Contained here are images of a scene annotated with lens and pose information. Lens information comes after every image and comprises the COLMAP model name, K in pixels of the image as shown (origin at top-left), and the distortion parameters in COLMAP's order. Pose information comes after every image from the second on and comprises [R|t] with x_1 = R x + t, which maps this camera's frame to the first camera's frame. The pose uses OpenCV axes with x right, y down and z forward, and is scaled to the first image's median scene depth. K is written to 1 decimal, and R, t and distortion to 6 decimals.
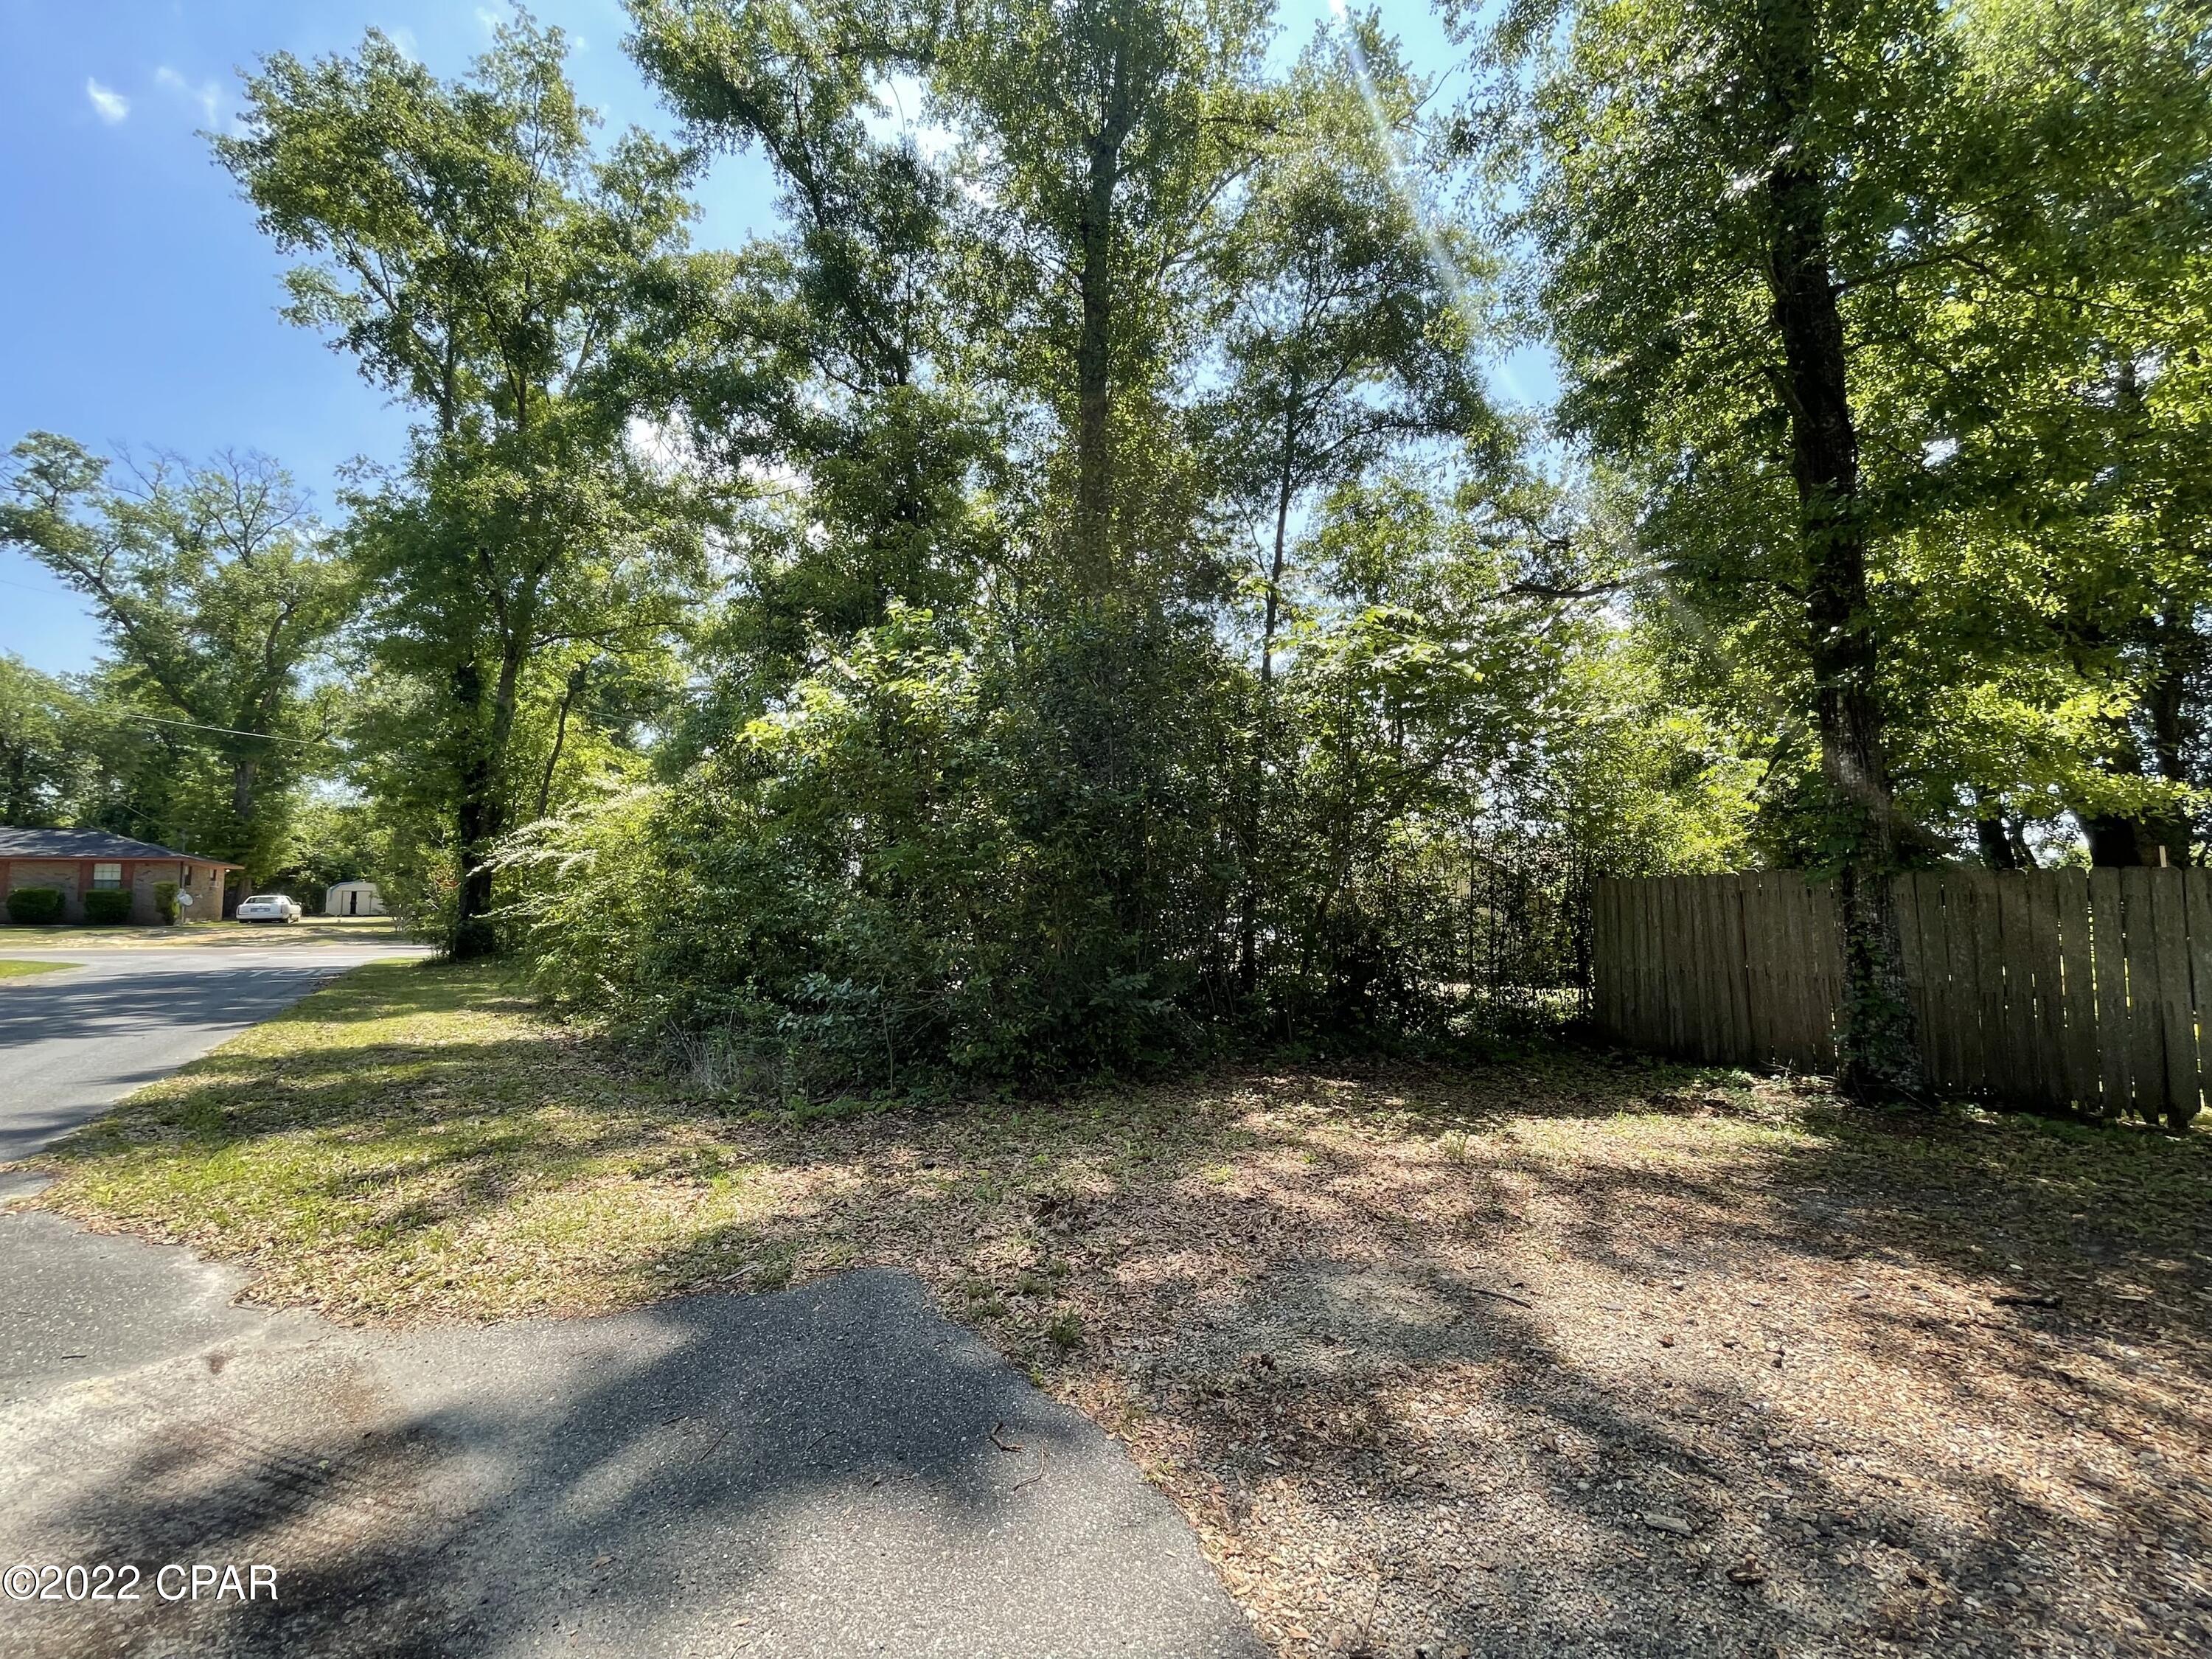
lens RADIAL K [[911.8, 0, 1090.5], [0, 911.8, 835.8], [0, 0, 1]] dist [-0.001250, -0.000553]
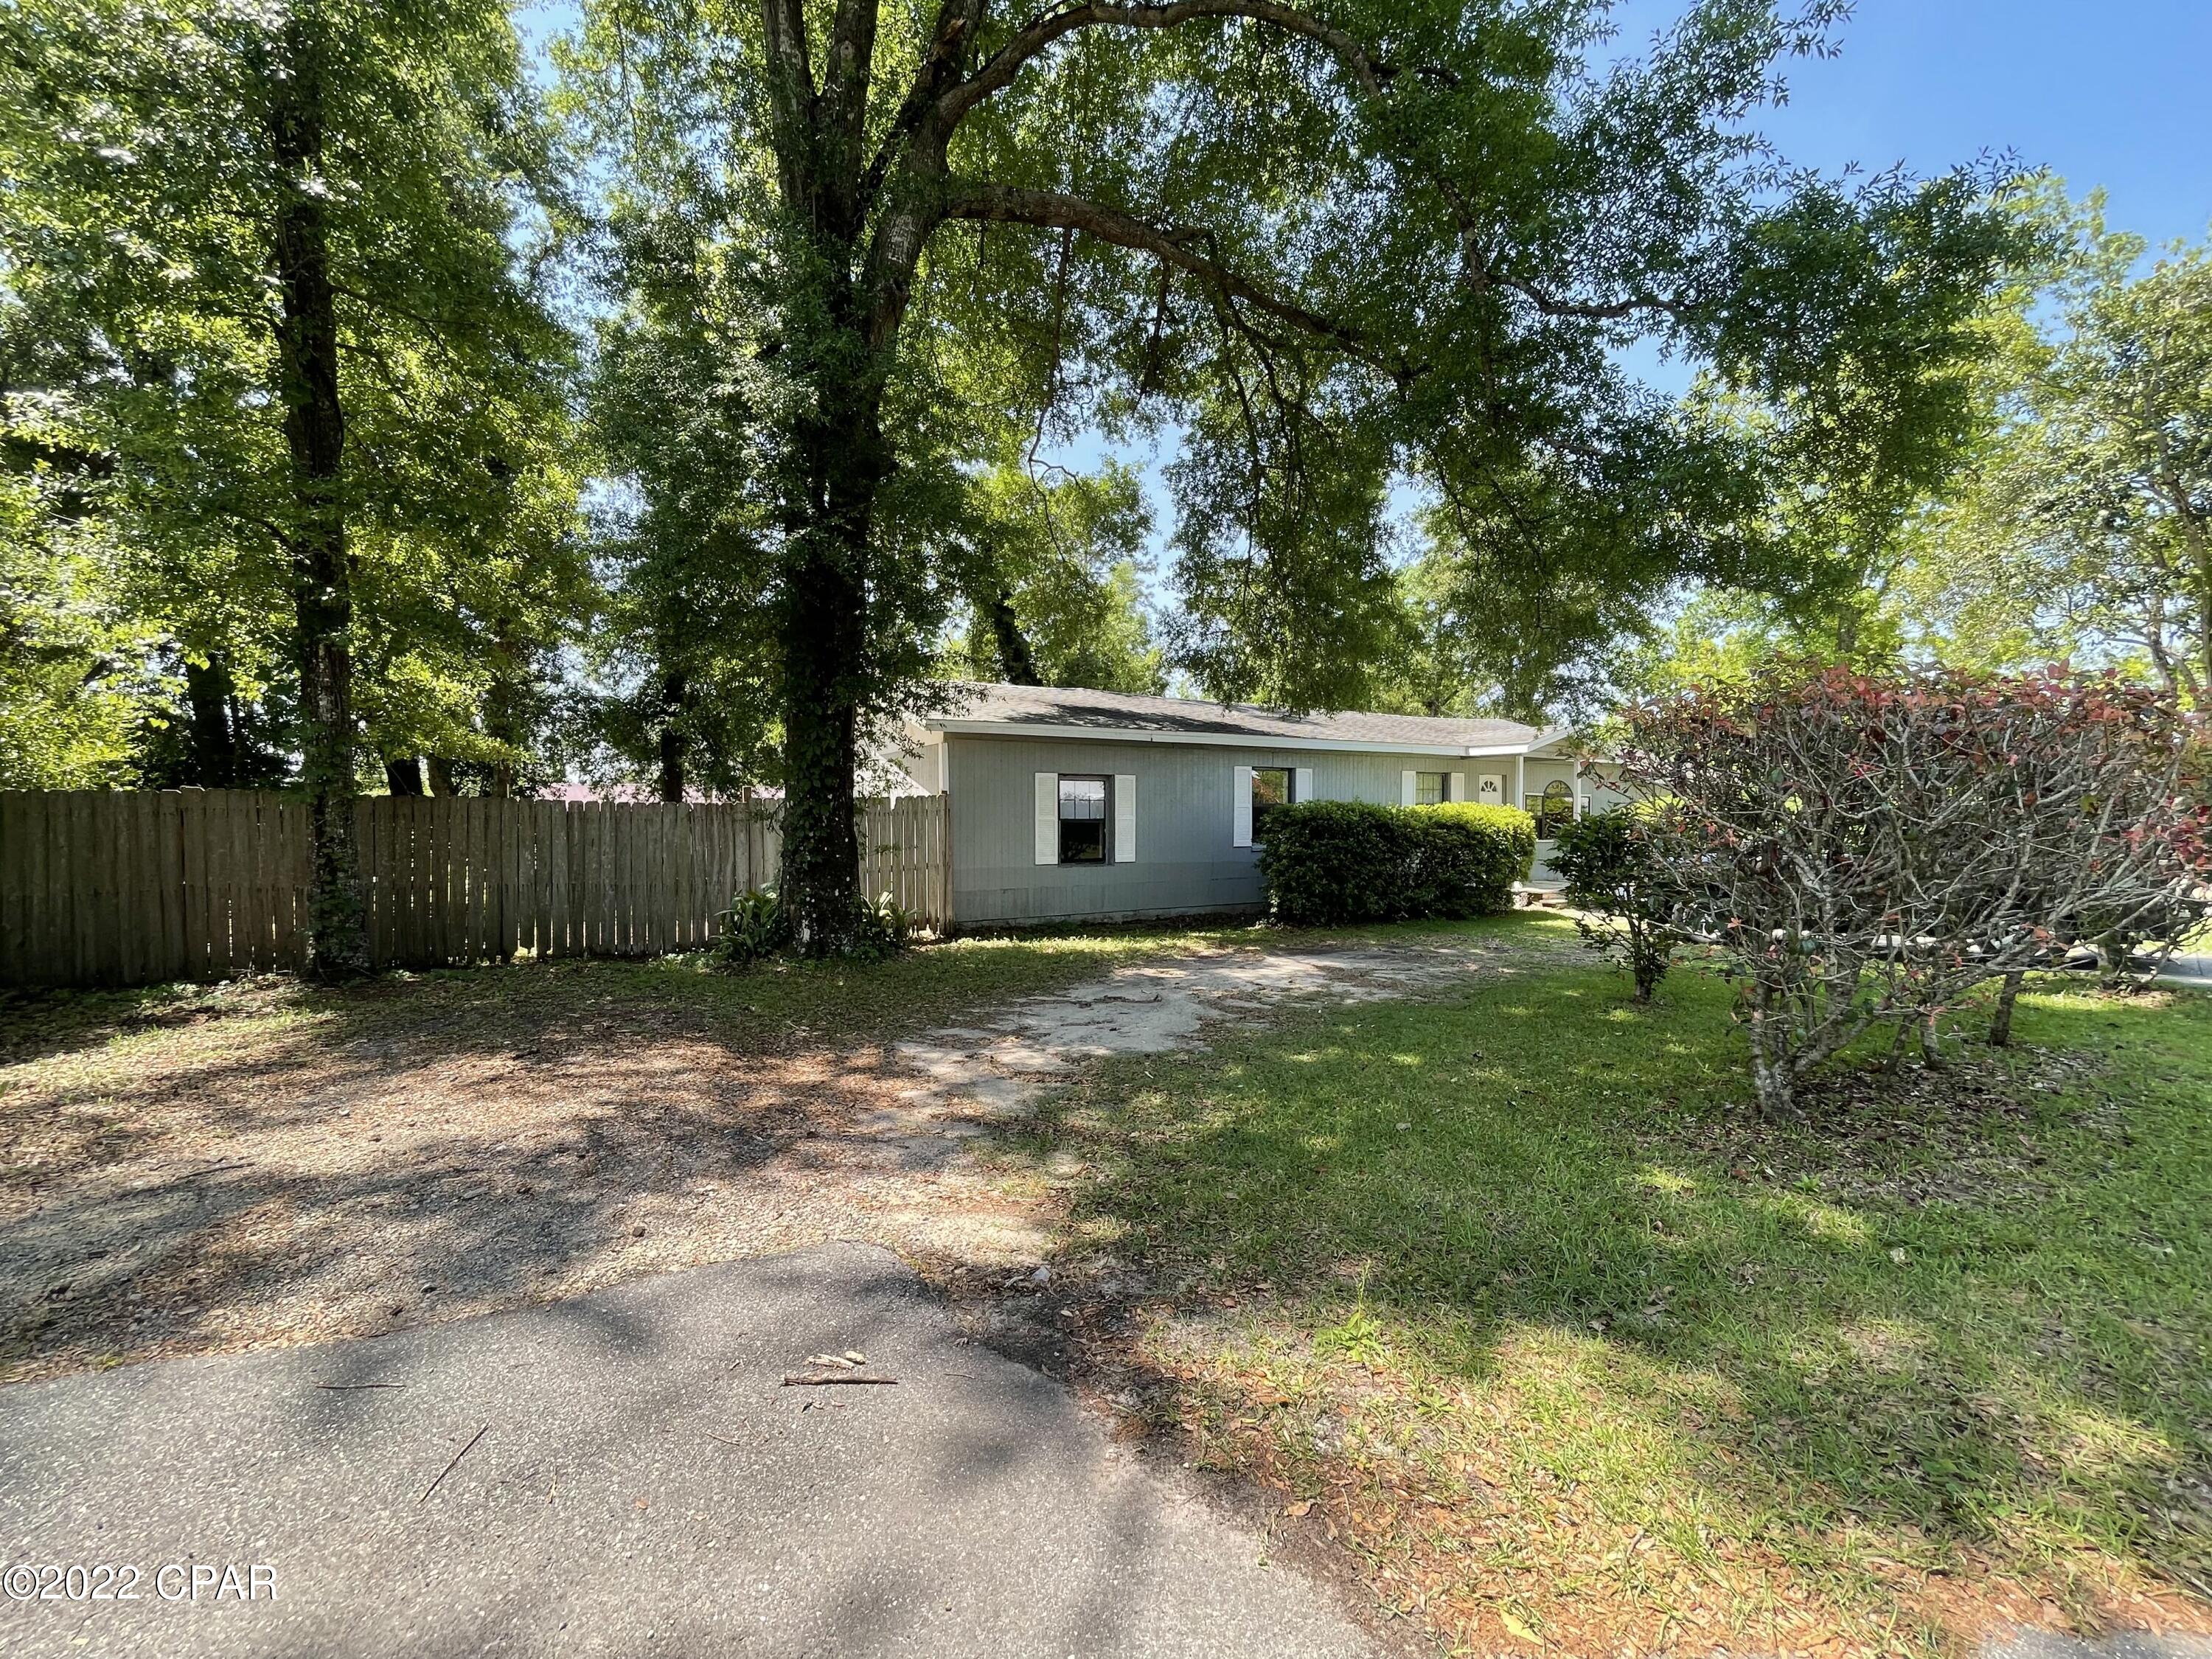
lens RADIAL K [[911.8, 0, 1090.5], [0, 911.8, 835.8], [0, 0, 1]] dist [-0.001250, -0.000553]
pose [[0.035431, -0.013949, 0.999275, -0.722052], [-0.081212, 0.996555, 0.016790, -0.020189], [-0.996067, -0.081748, 0.034176, -0.102861]]
